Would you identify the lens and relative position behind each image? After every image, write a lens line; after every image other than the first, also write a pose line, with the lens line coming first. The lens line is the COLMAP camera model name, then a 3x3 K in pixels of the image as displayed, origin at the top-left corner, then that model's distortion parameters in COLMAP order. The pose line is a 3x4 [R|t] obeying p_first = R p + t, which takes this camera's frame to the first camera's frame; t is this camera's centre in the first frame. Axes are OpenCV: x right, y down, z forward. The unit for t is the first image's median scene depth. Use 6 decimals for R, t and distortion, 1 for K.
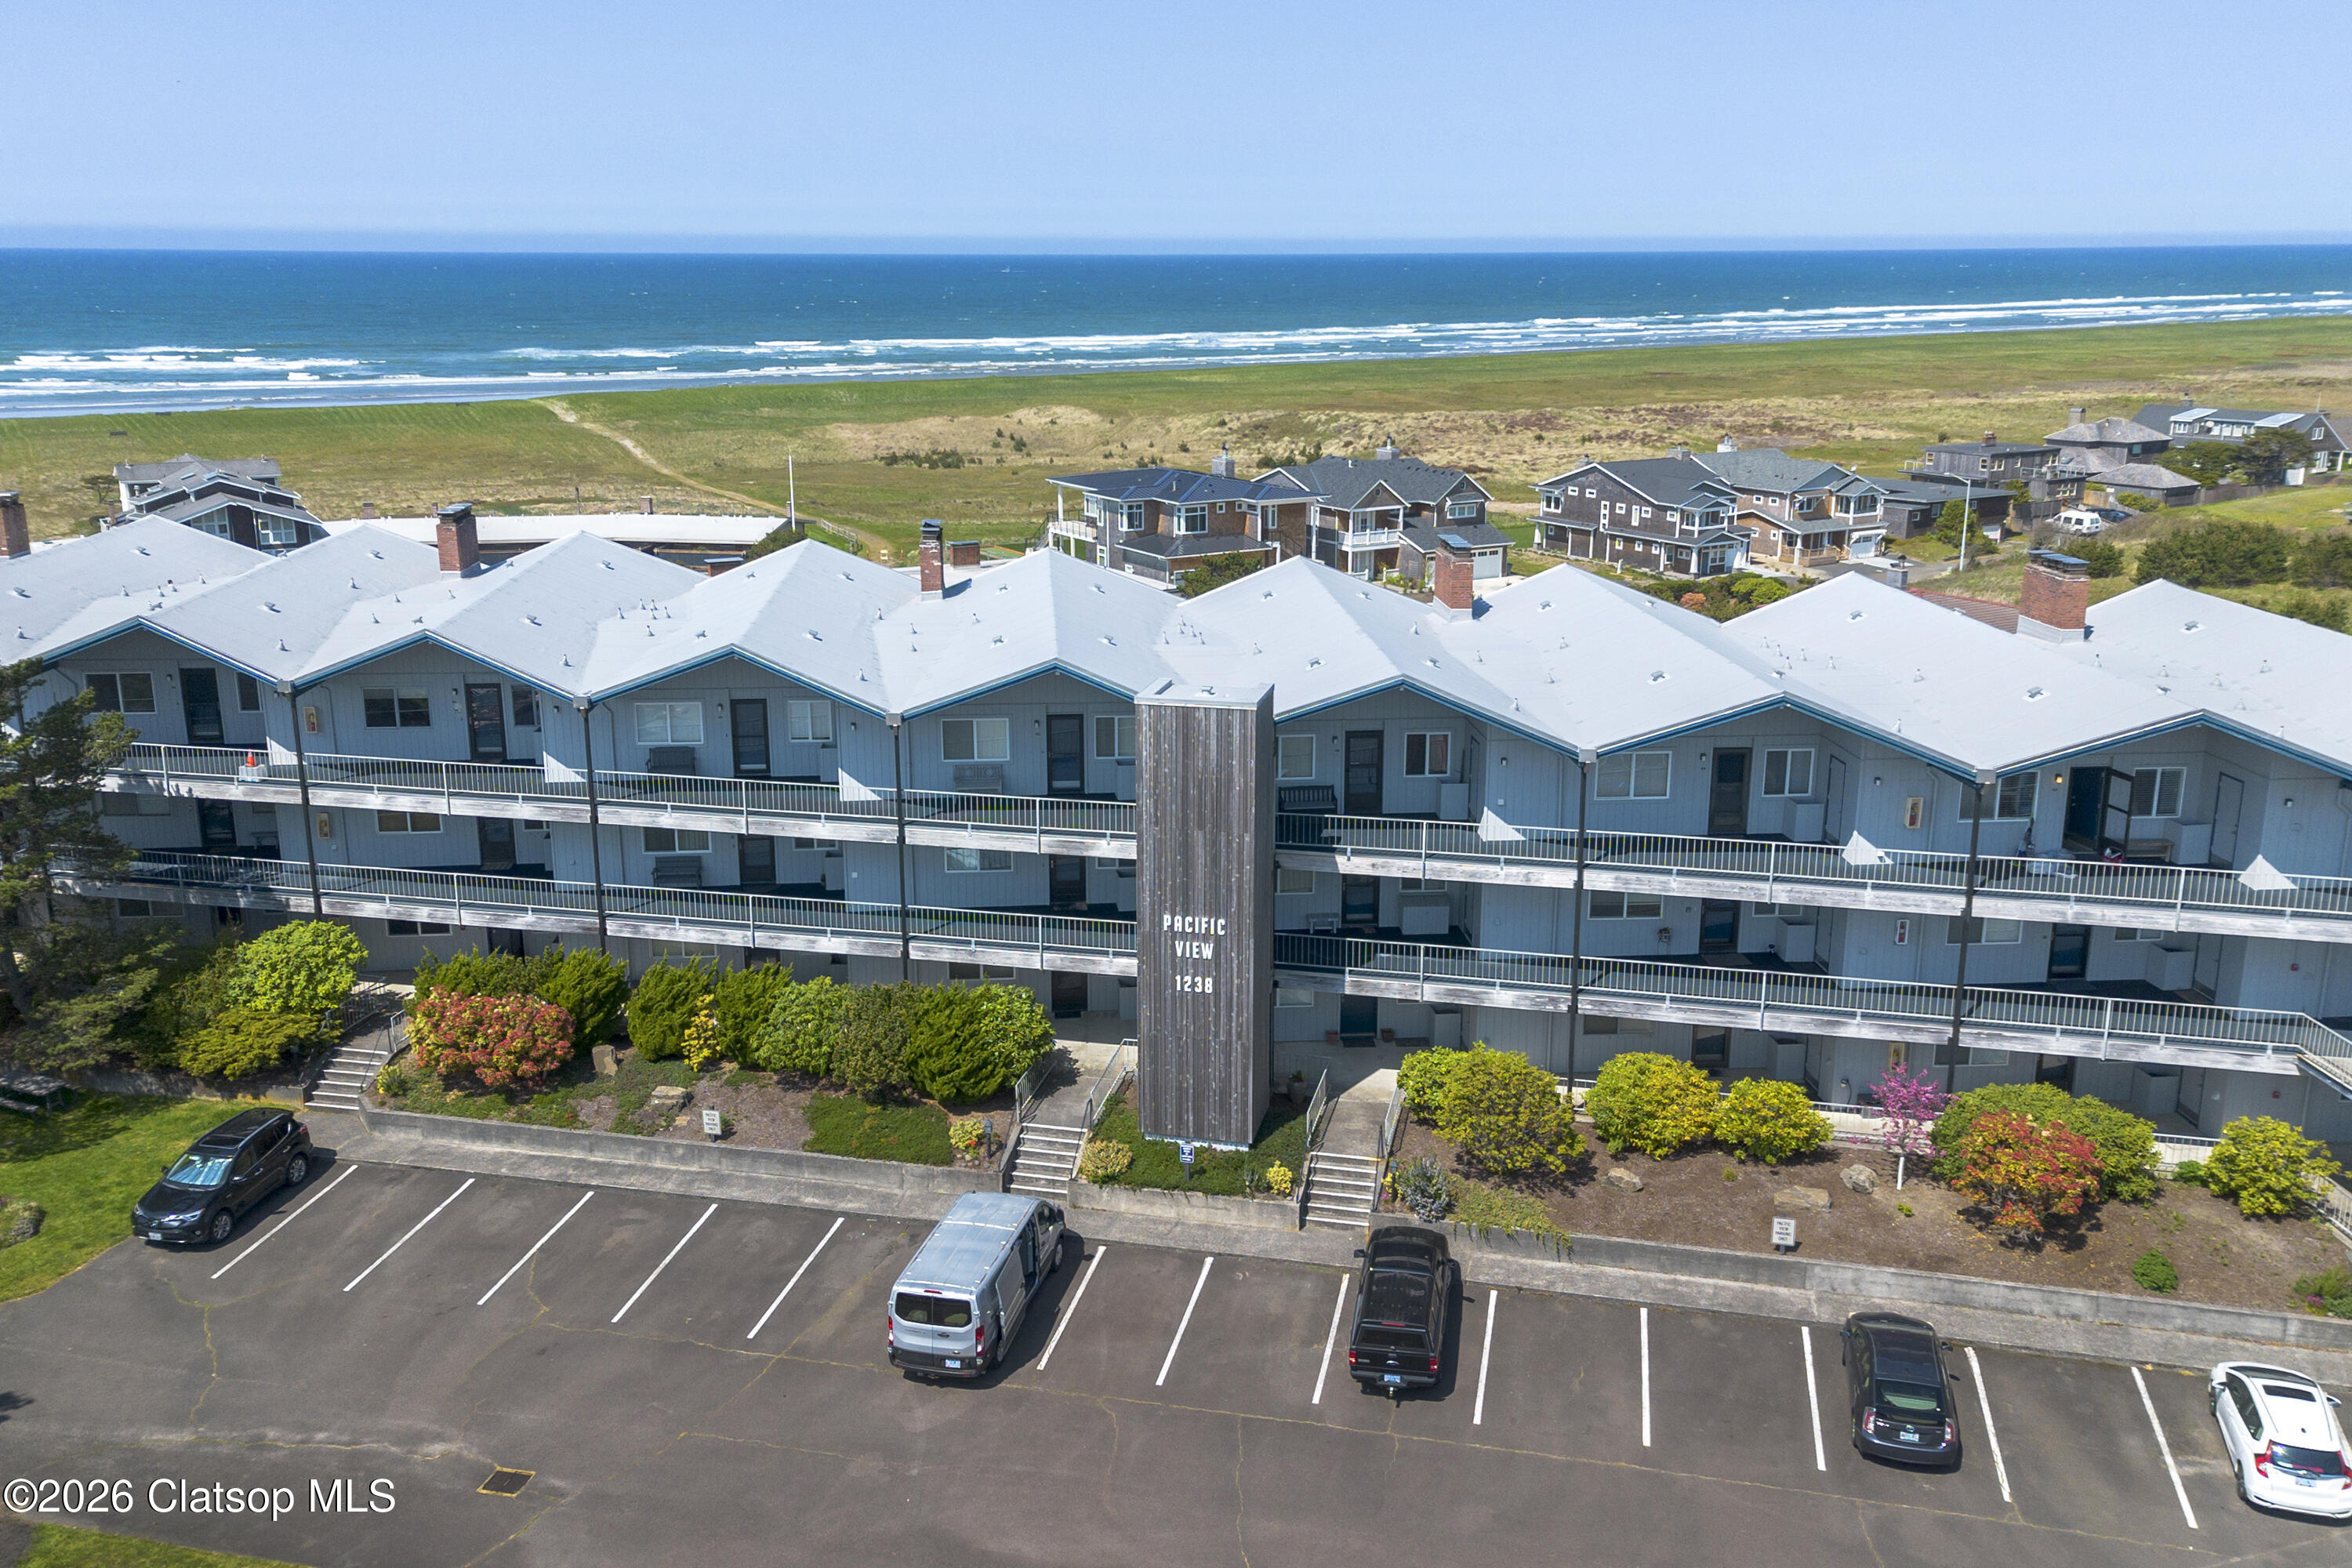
lens RADIAL K [[2002.1, 0, 1150.3], [0, 2002.1, 763.9], [0, 0, 1]] dist [0.093217, -0.094114]
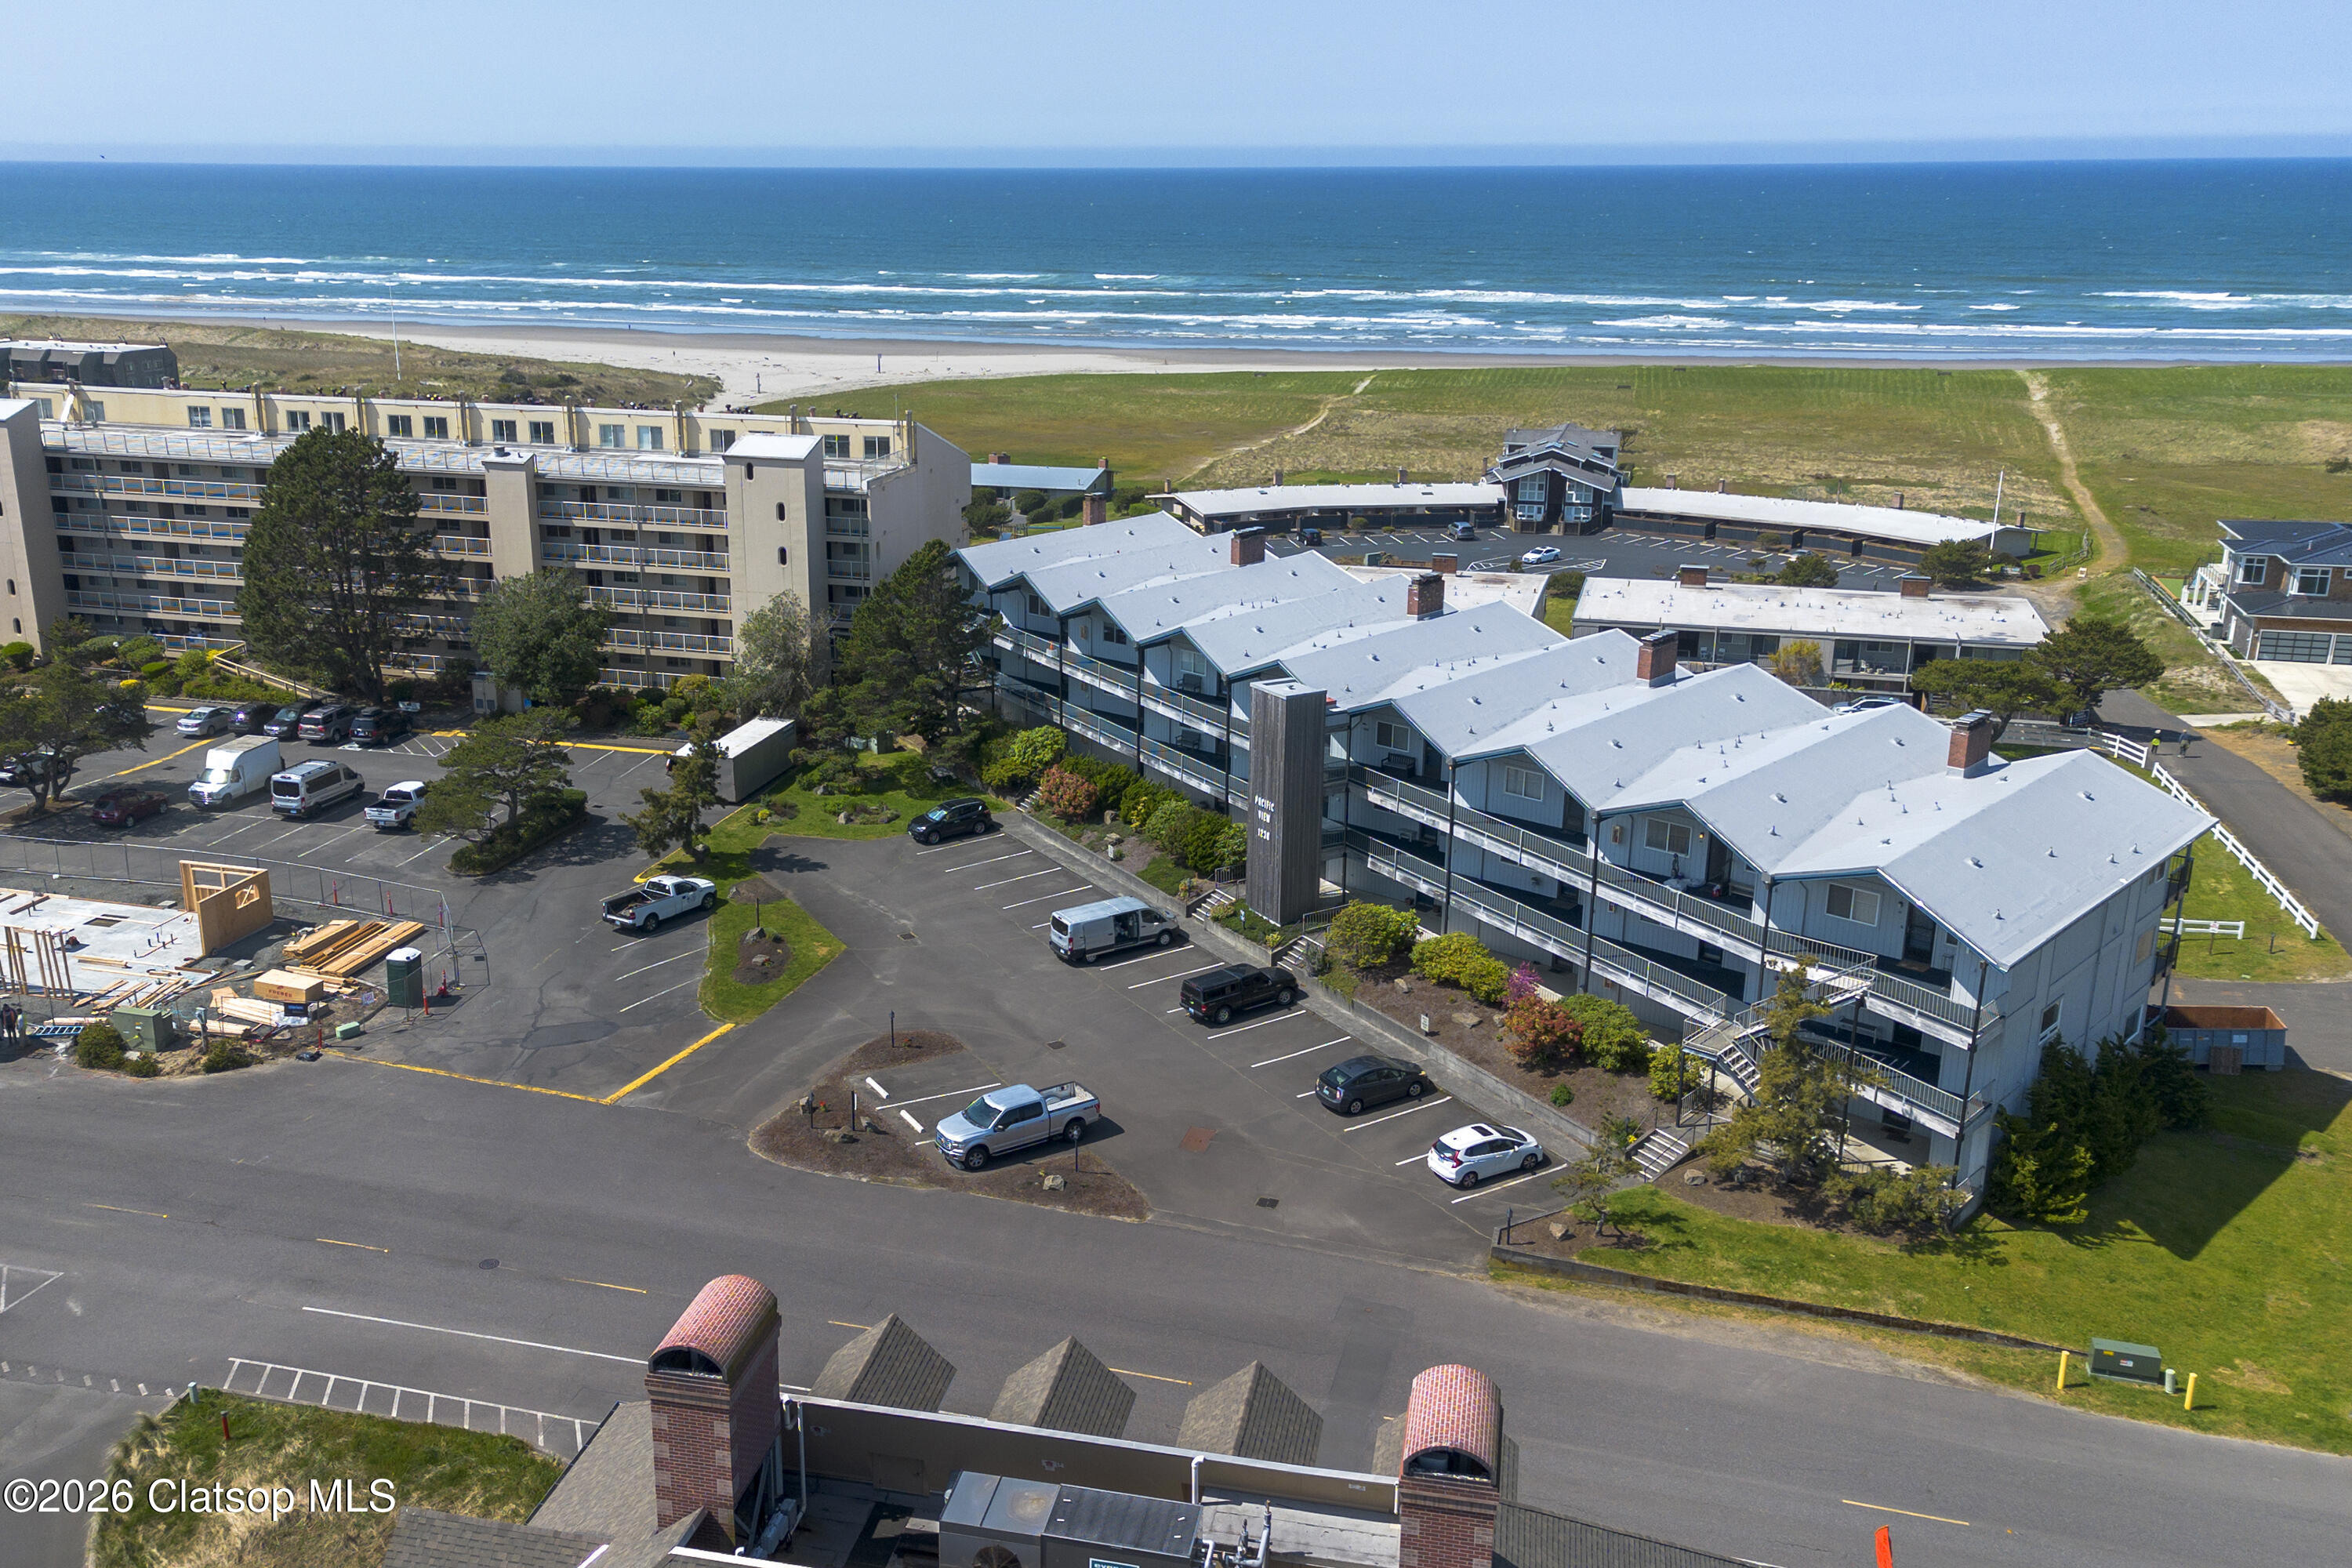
lens RADIAL K [[2002.1, 0, 1150.3], [0, 2002.1, 763.9], [0, 0, 1]] dist [0.093217, -0.094114]
pose [[0.705167, 0.205589, -0.678581, 1.124521], [-0.181543, 0.977490, 0.107494, -0.132272], [0.685406, 0.047391, 0.726617, -0.452138]]
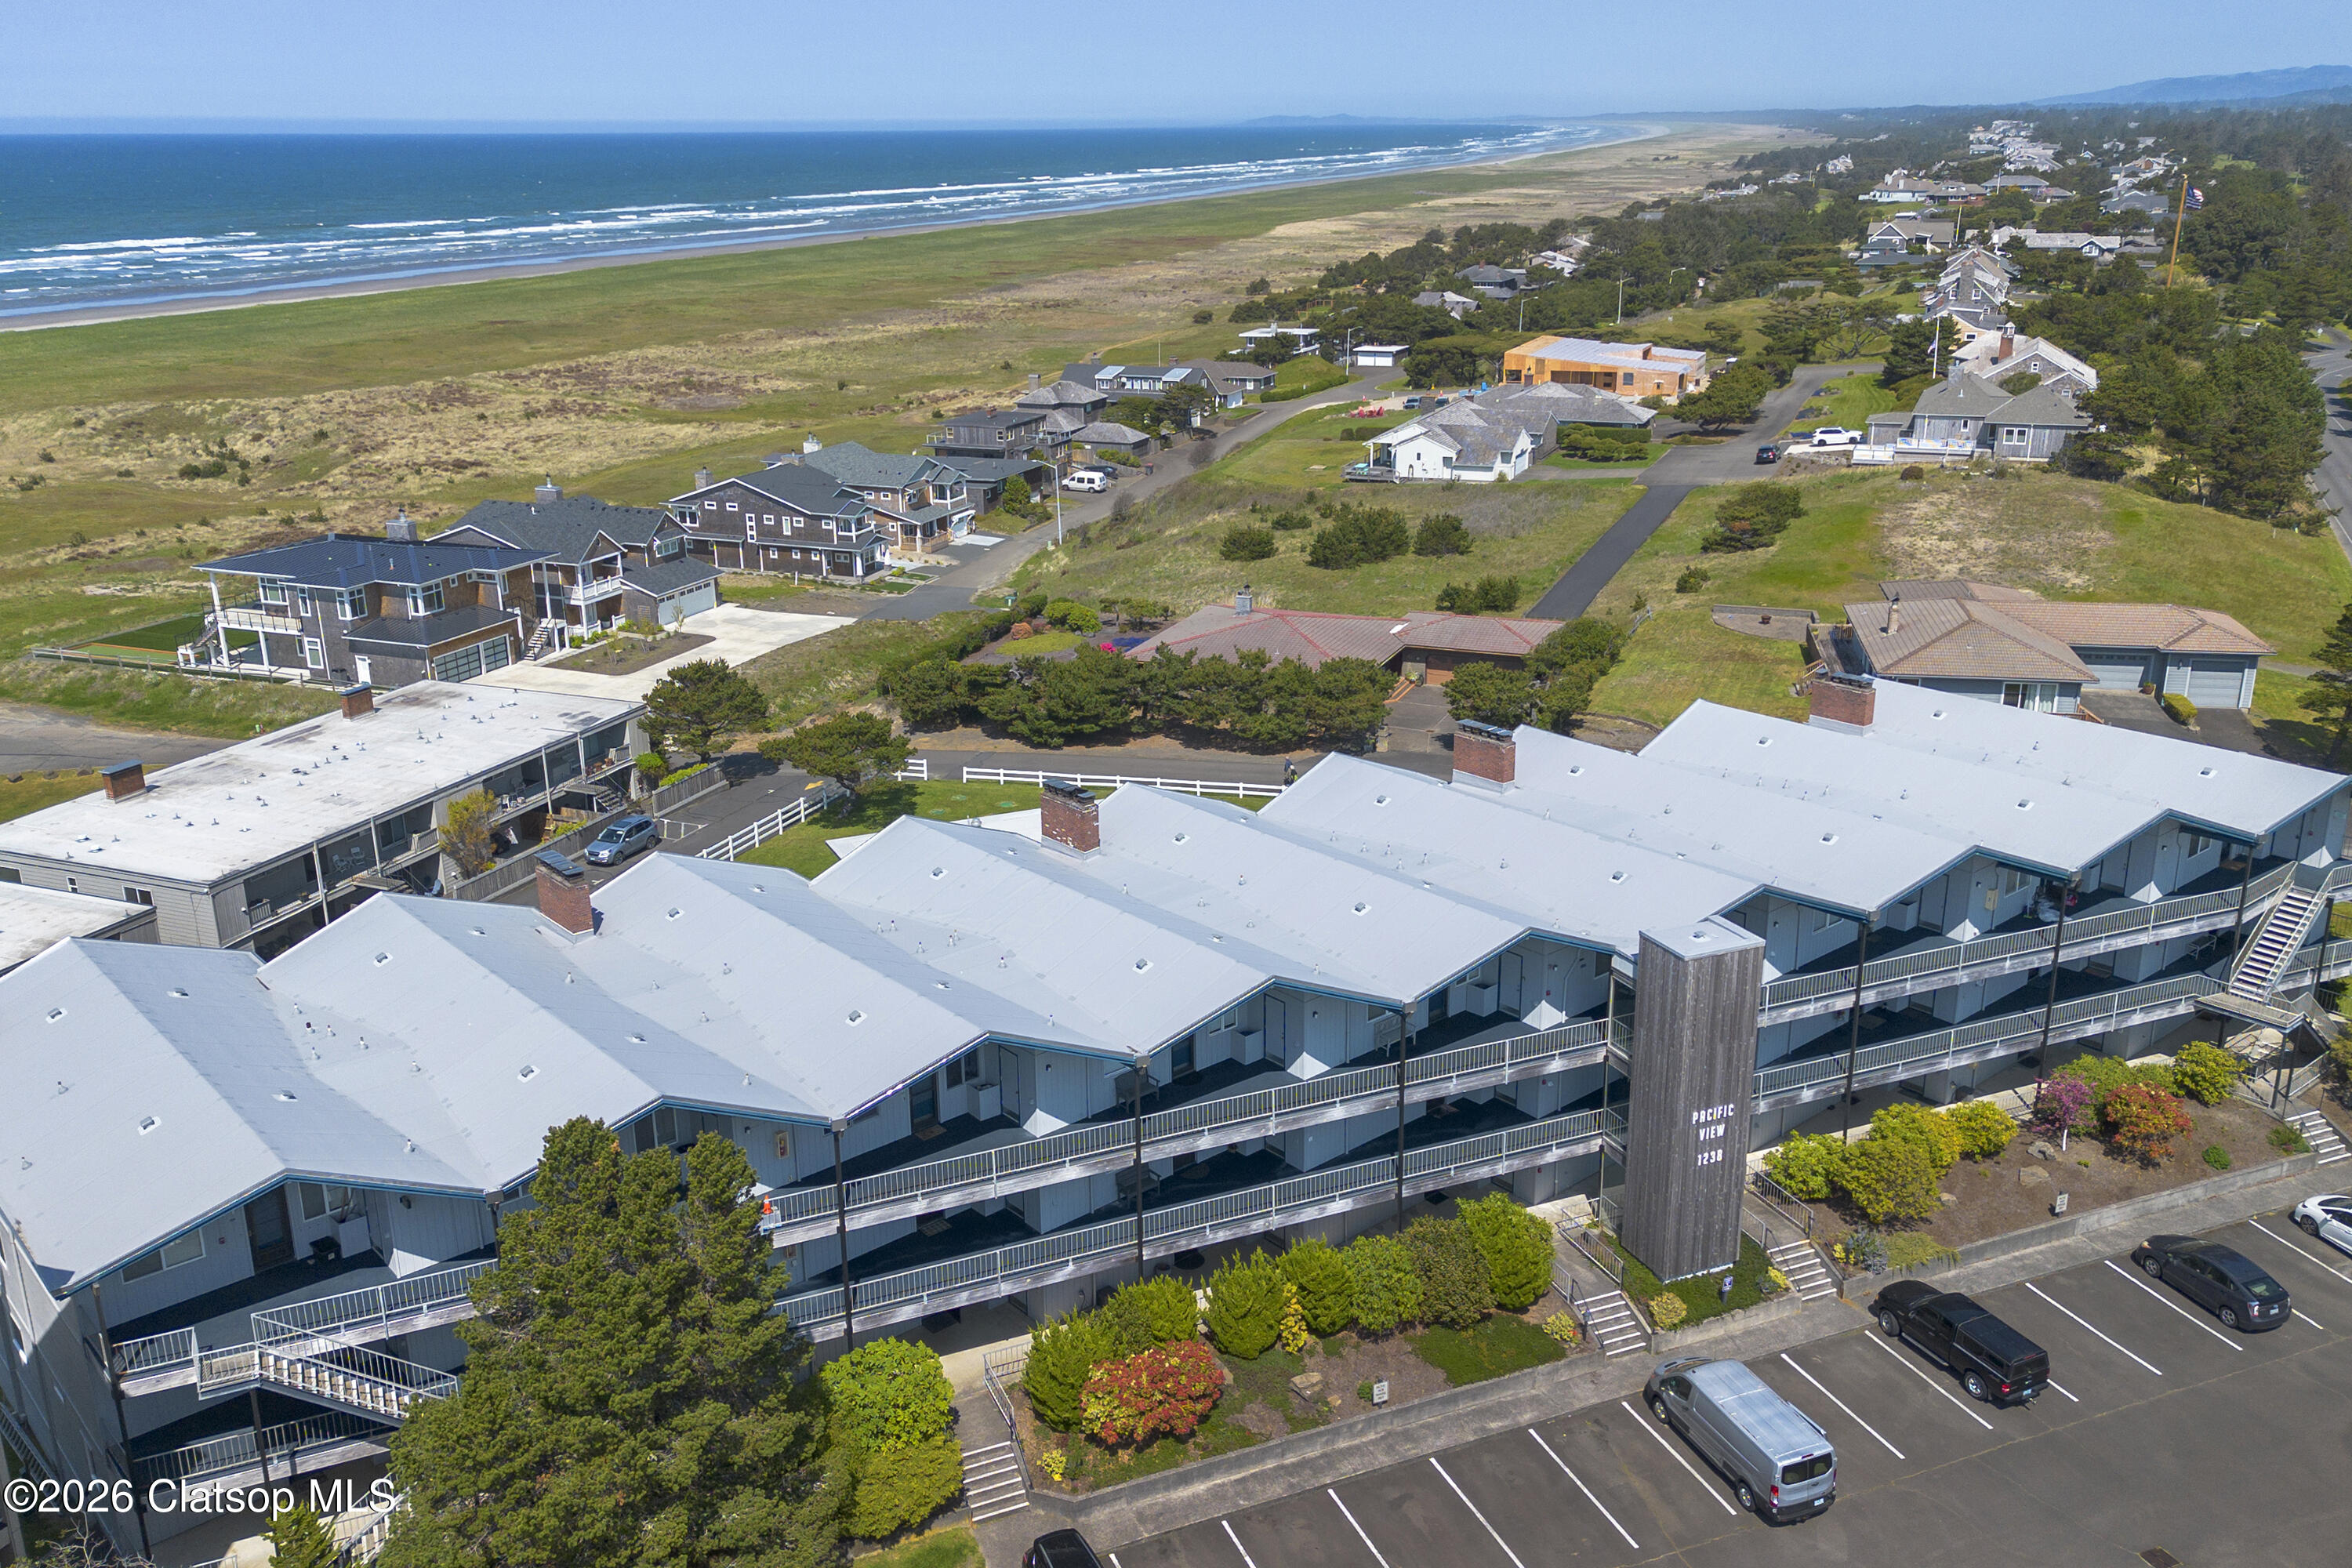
lens RADIAL K [[1973.2, 0, 1176.0], [0, 1973.2, 784.0], [0, 0, 1]] dist [0.092353, -0.089886]
pose [[0.805064, -0.194447, 0.560412, -0.826363], [0.161269, 0.980909, 0.108675, -0.286208], [-0.570845, 0.002886, 0.821053, 0.125383]]
